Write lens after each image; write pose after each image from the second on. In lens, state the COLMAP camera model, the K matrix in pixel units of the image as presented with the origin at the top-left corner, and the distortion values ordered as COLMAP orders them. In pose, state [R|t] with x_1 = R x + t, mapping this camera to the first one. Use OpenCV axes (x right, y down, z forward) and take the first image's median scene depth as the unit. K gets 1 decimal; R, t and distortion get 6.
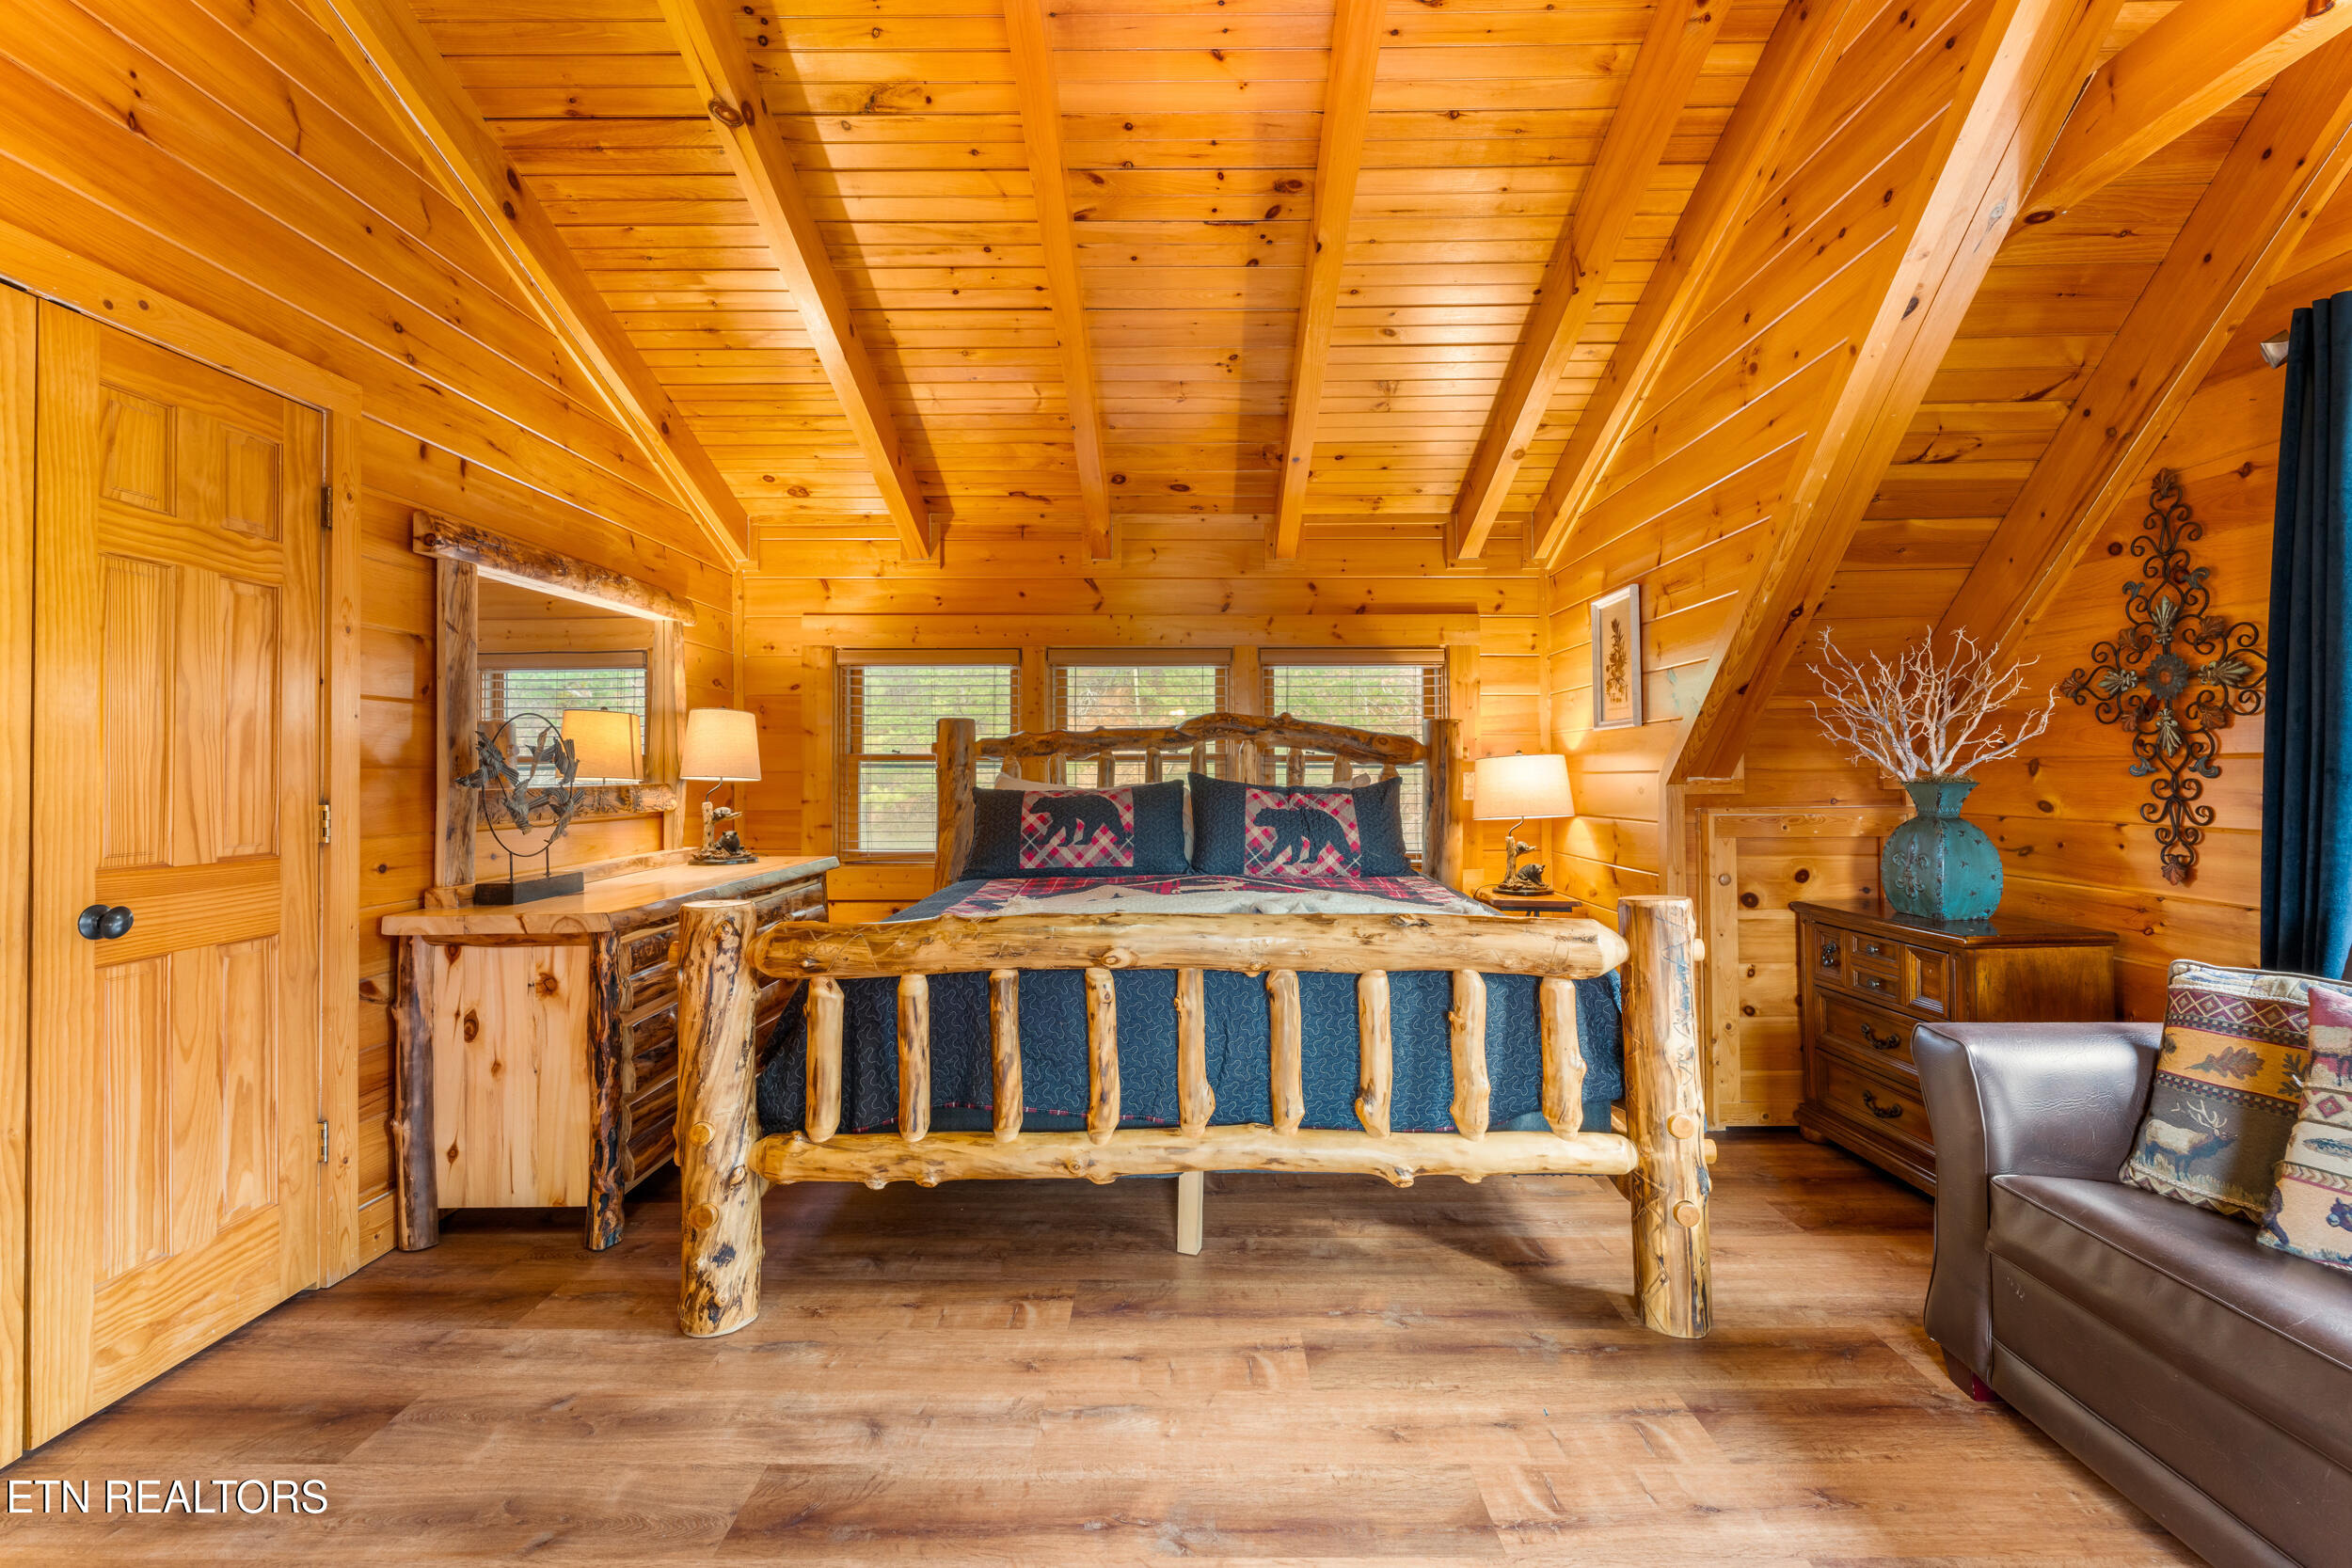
lens RADIAL K [[1049.4, 0, 1179.3], [0, 1049.4, 761.1], [0, 0, 1]] dist [-0.004615, -0.001305]
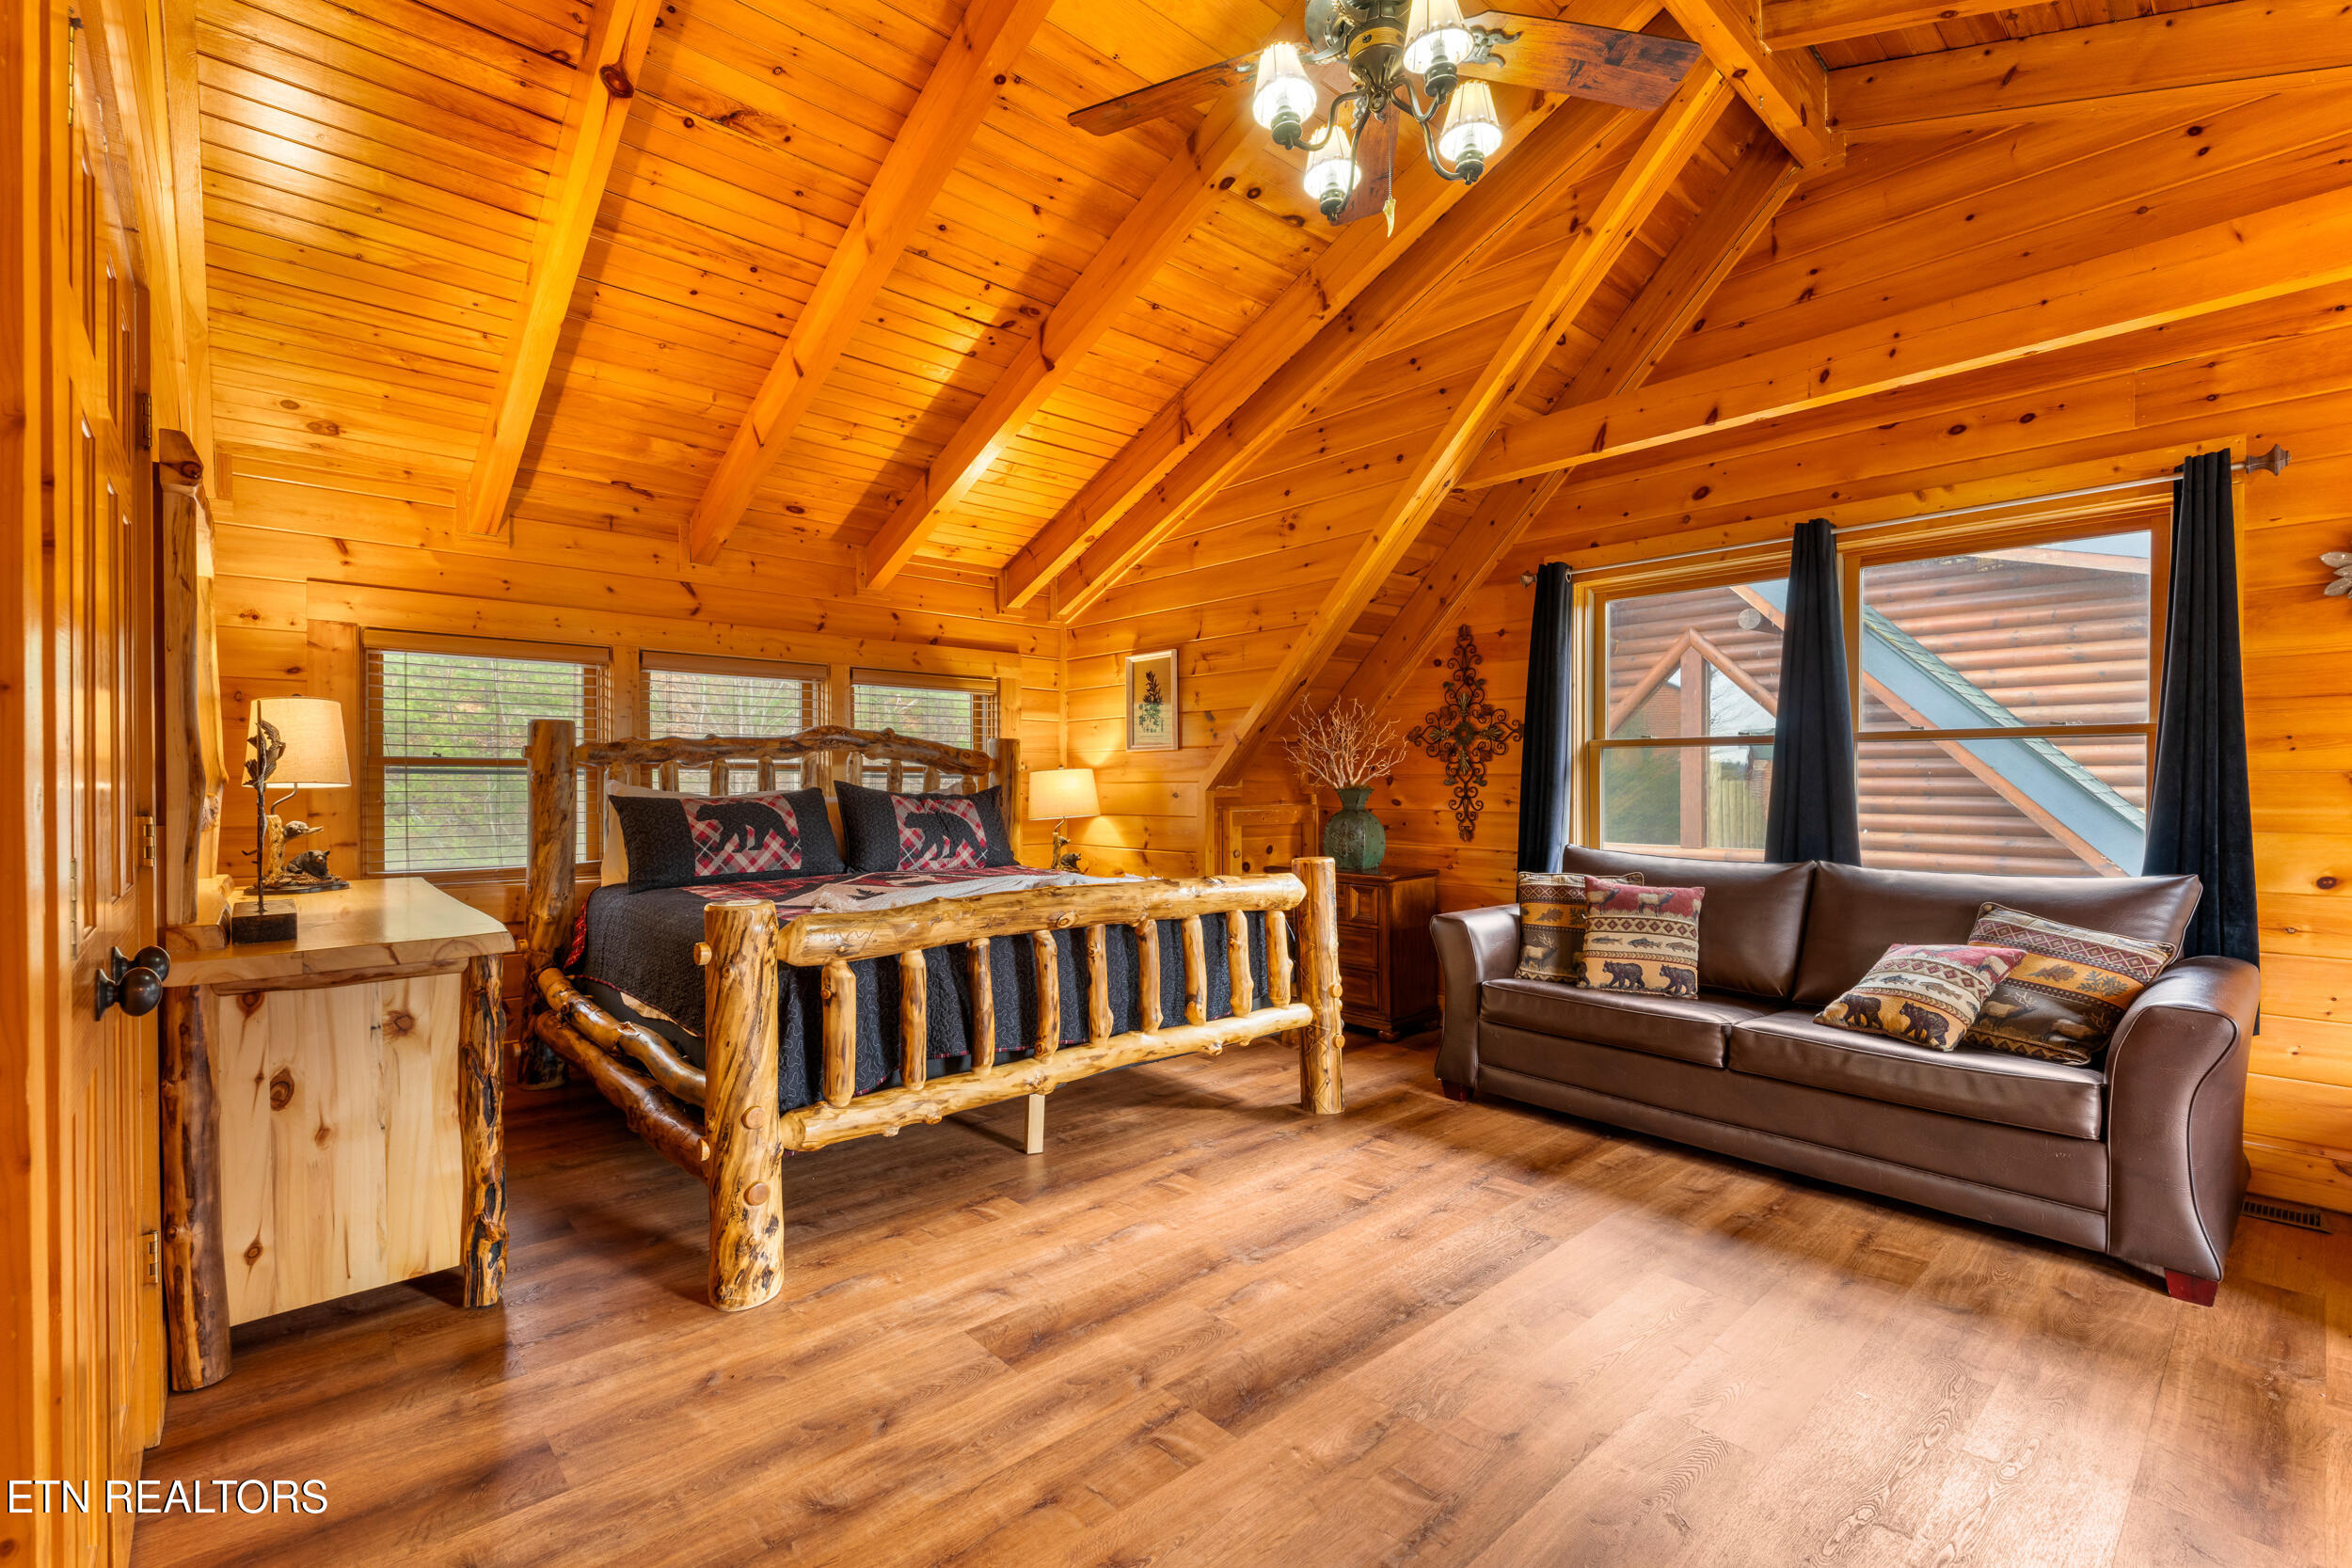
lens RADIAL K [[1049.4, 0, 1164.7], [0, 1049.4, 799.0], [0, 0, 1]] dist [-0.004615, -0.001305]
pose [[0.736739, -0.005902, 0.676152, -0.718608], [-0.011089, 0.999722, 0.020809, 0.005008], [-0.676086, -0.022828, 0.736469, -0.047808]]
